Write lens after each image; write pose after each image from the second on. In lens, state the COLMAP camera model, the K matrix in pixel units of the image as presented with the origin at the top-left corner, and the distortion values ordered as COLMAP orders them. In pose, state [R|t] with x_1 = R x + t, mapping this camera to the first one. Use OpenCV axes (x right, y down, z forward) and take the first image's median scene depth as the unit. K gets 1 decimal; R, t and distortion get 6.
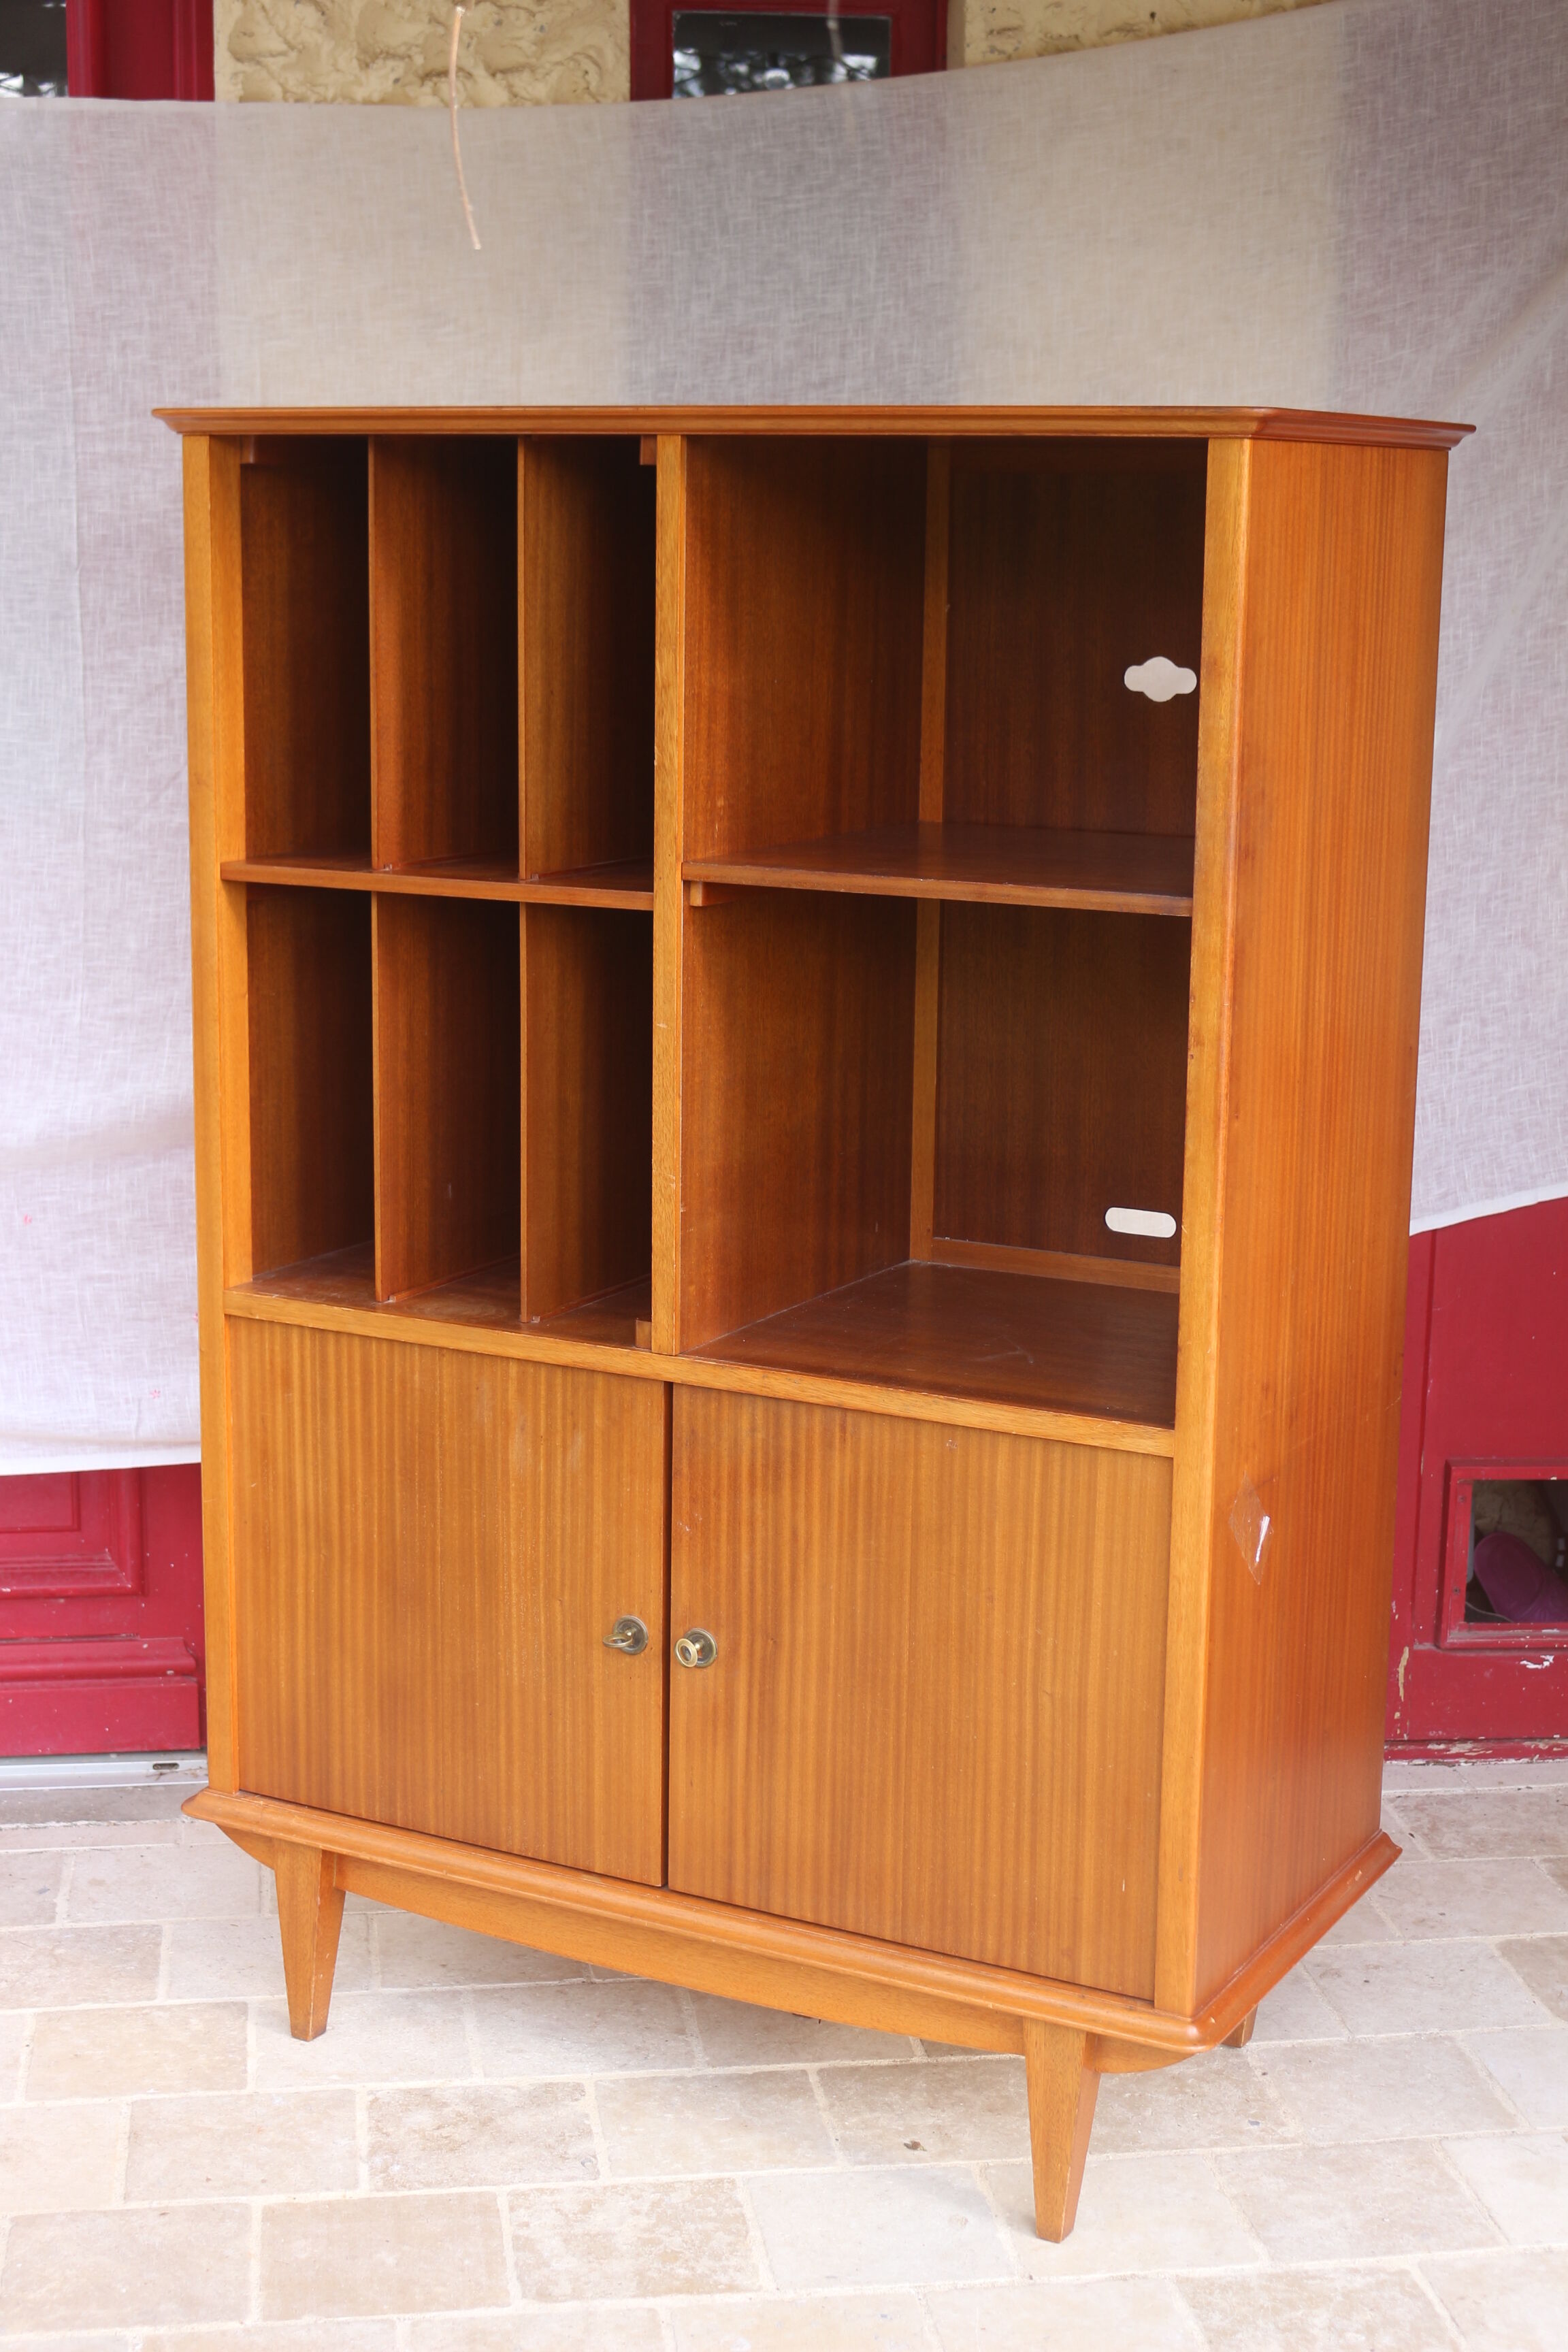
lens RADIAL K [[3555.6, 0, 785.7], [0, 3555.6, 1156.0], [0, 0, 1]] dist [-0.040177, 0.114804]
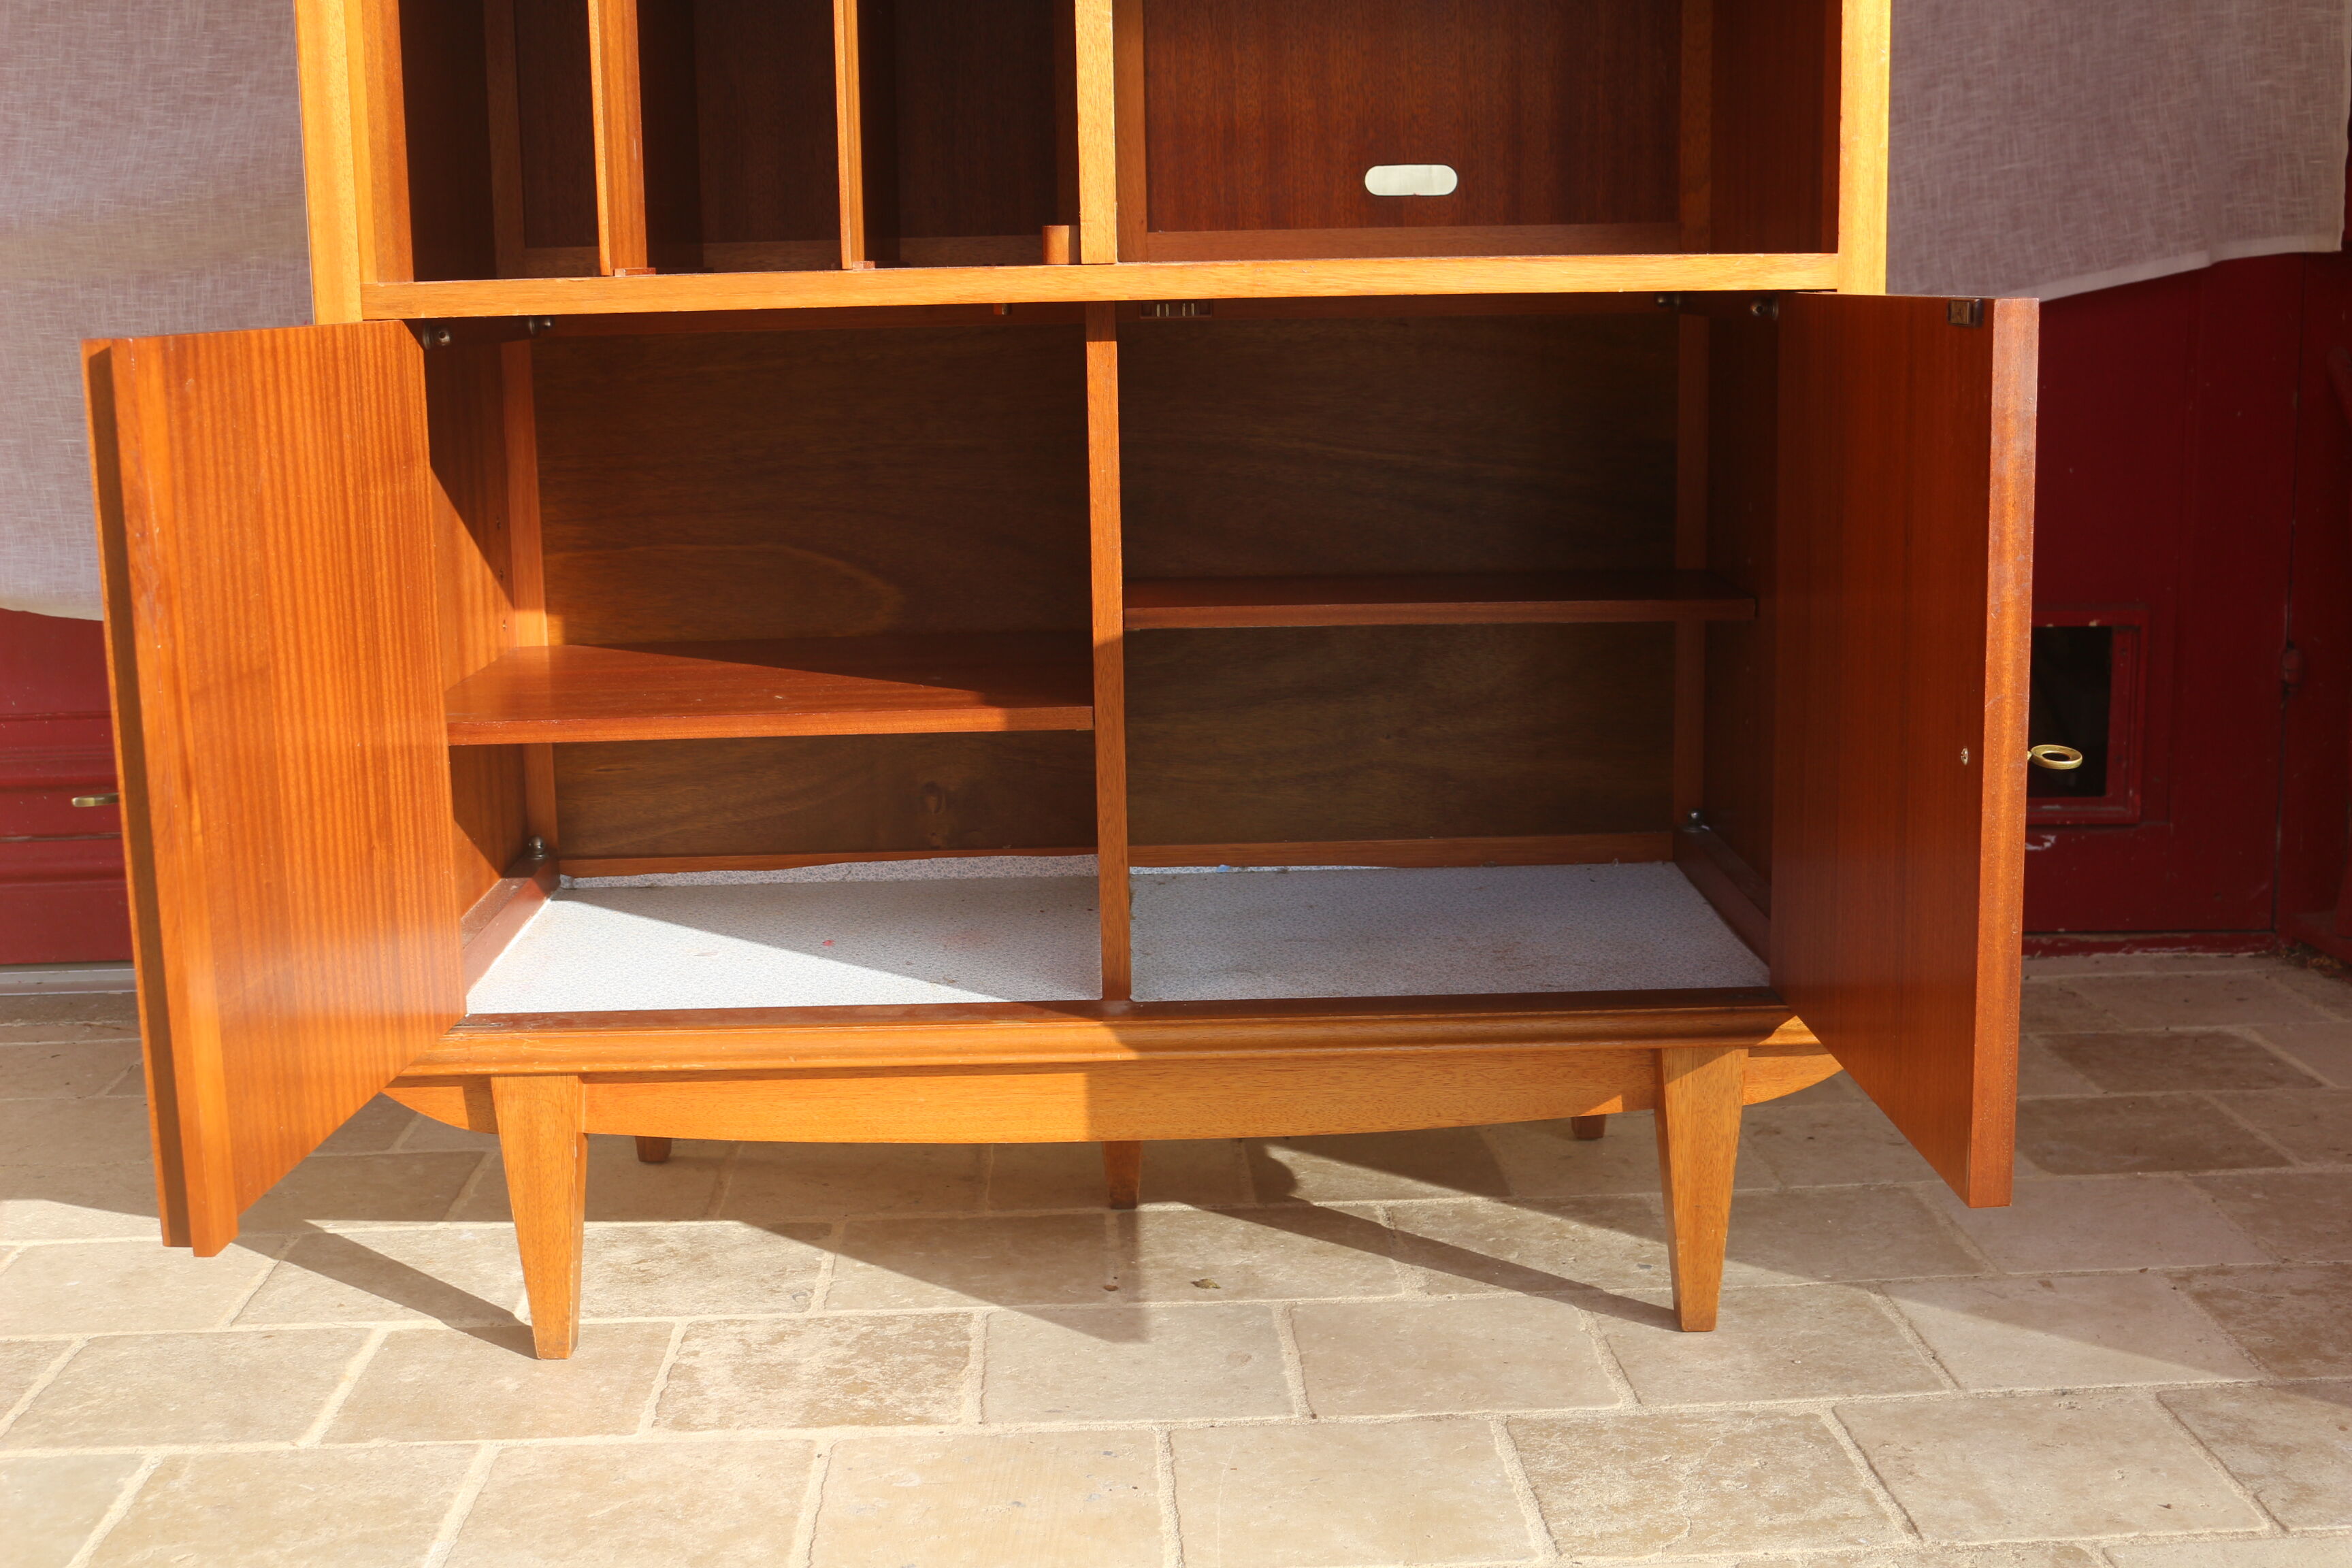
lens RADIAL K [[2856.9, 0, 1152.8], [0, 2856.9, 842.9], [0, 0, 1]] dist [-0.087090, 0.128300]
pose [[0.992548, -0.014373, -0.121007, 0.095072], [0.015175, 0.999869, 0.005706, 0.161816], [0.120910, -0.007500, 0.992635, 0.331479]]
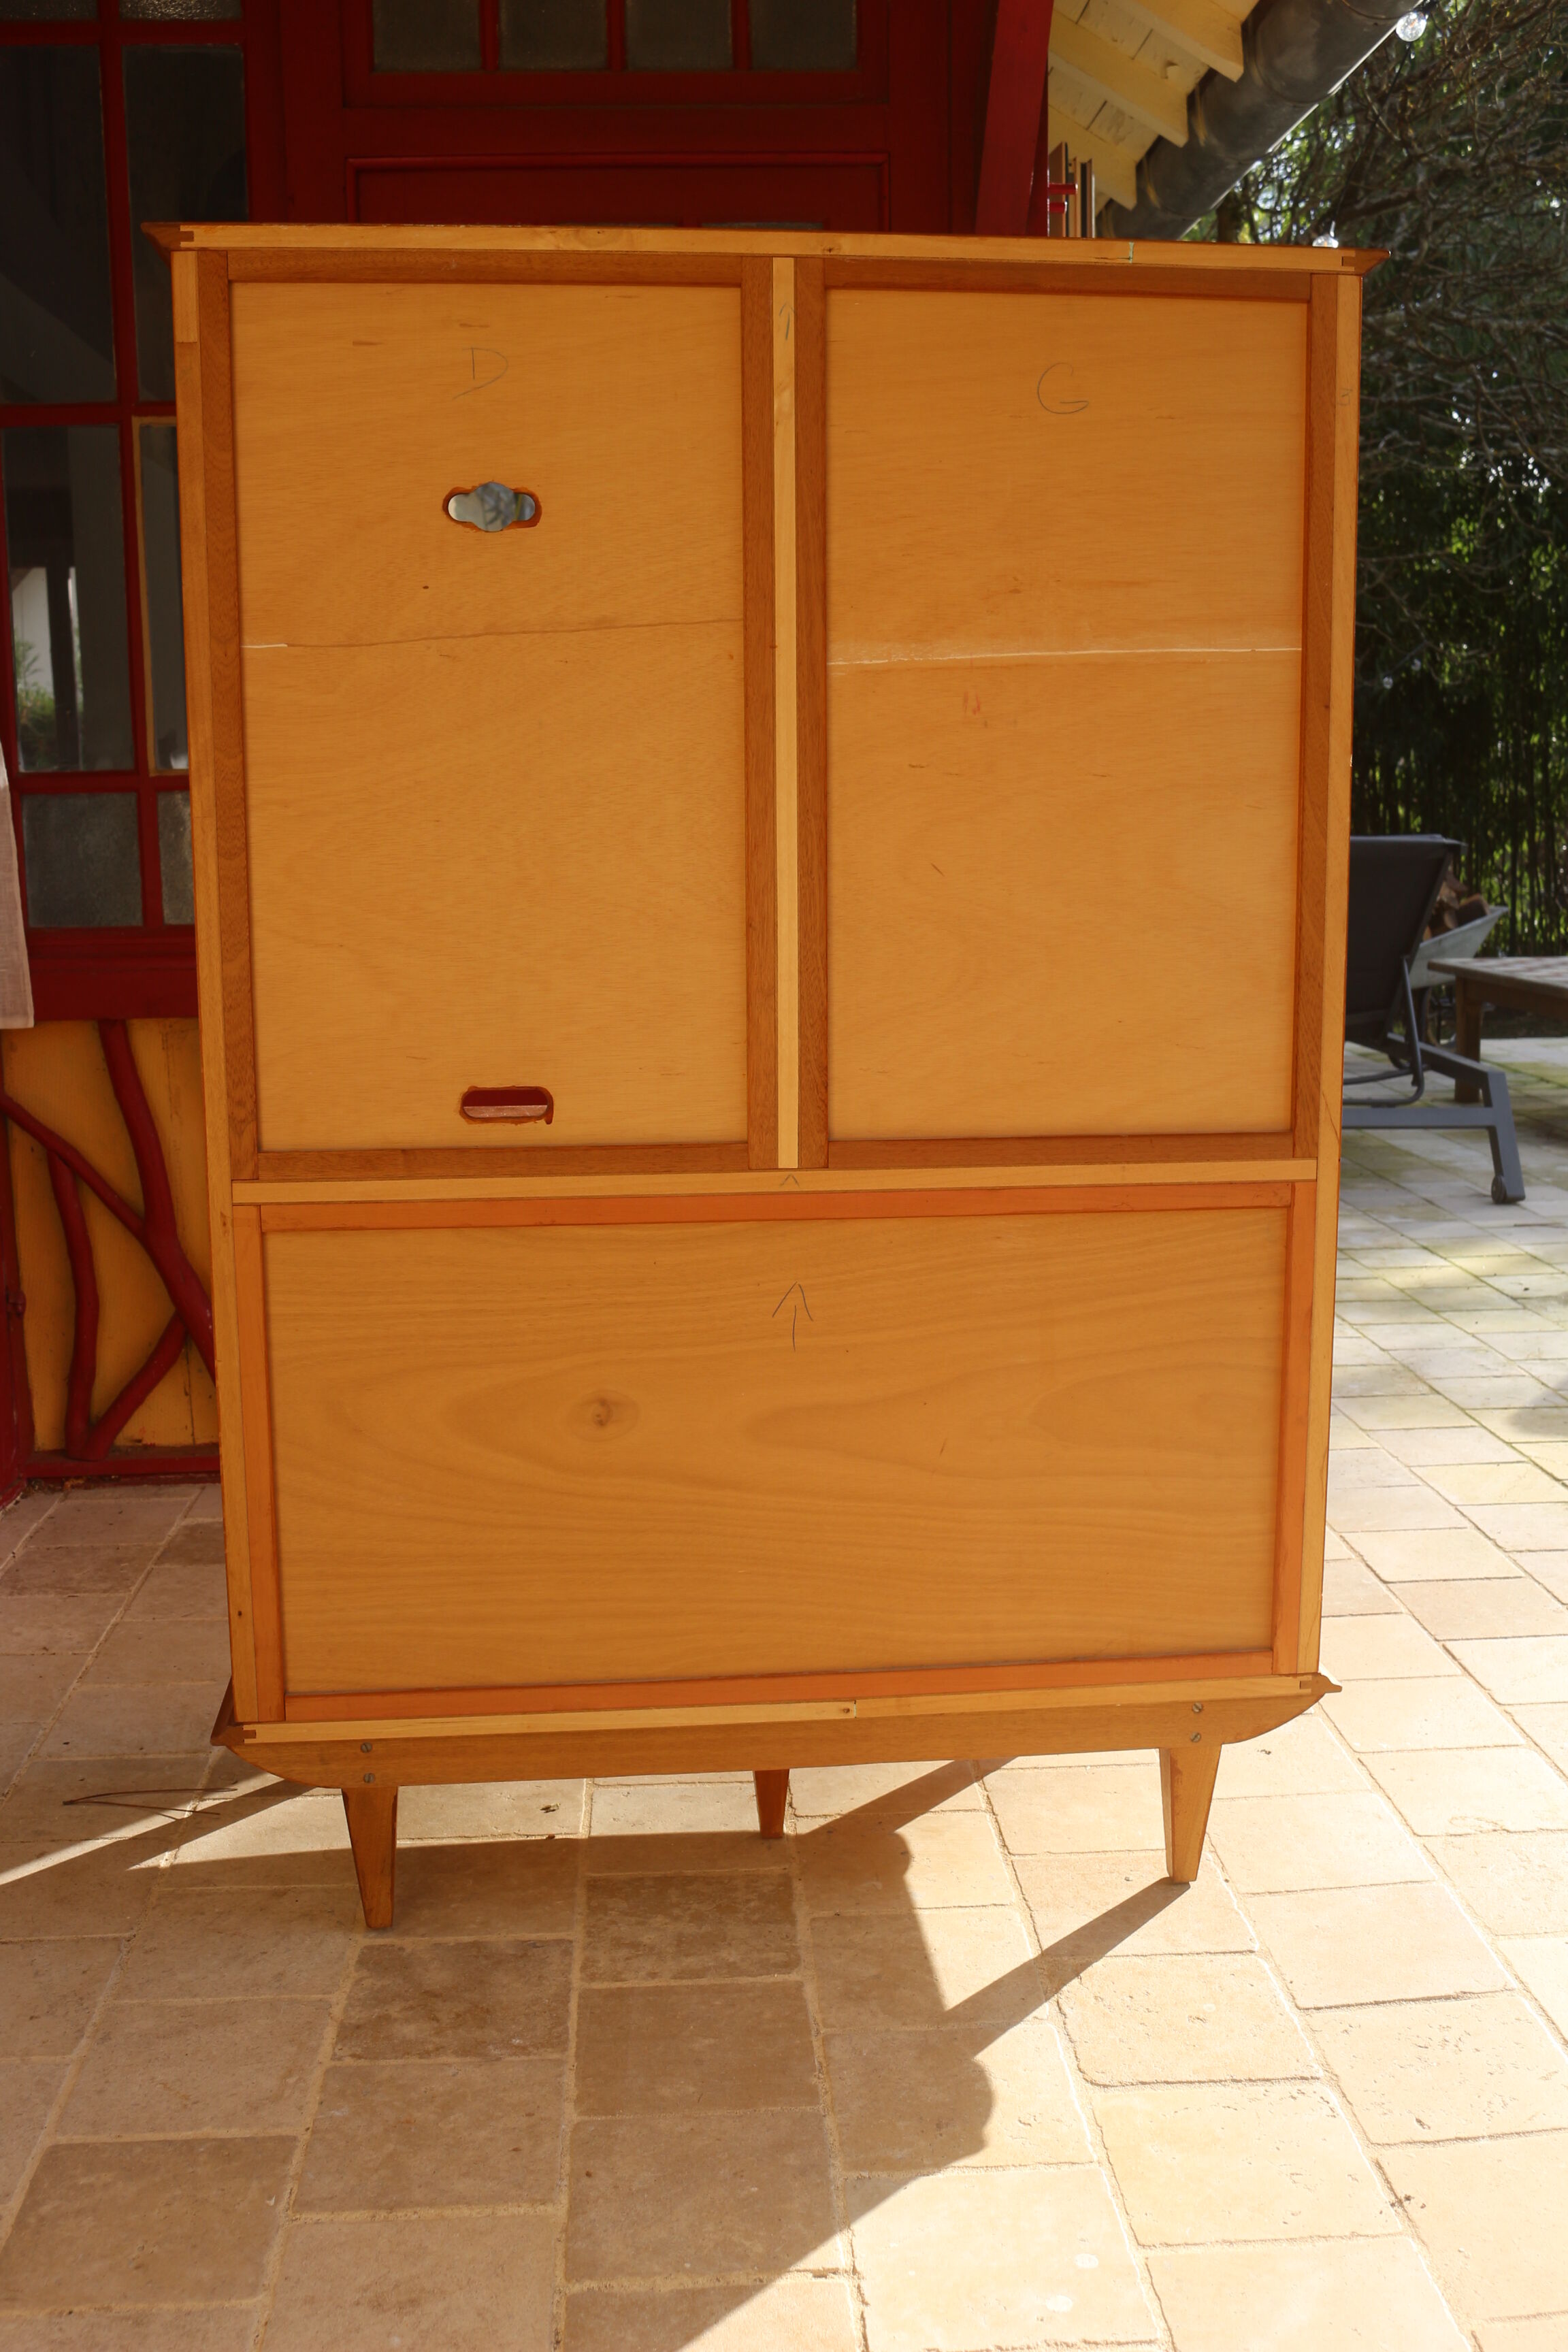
lens RADIAL K [[2292.0, 0, 786.2], [0, 2292.0, 1172.7], [0, 0, 1]] dist [-0.091329, -0.001802]
pose [[0.075974, -0.181010, 0.980542, -0.603855], [0.201496, 0.965883, 0.162692, -0.026633], [-0.976538, 0.185216, 0.109855, 0.740506]]
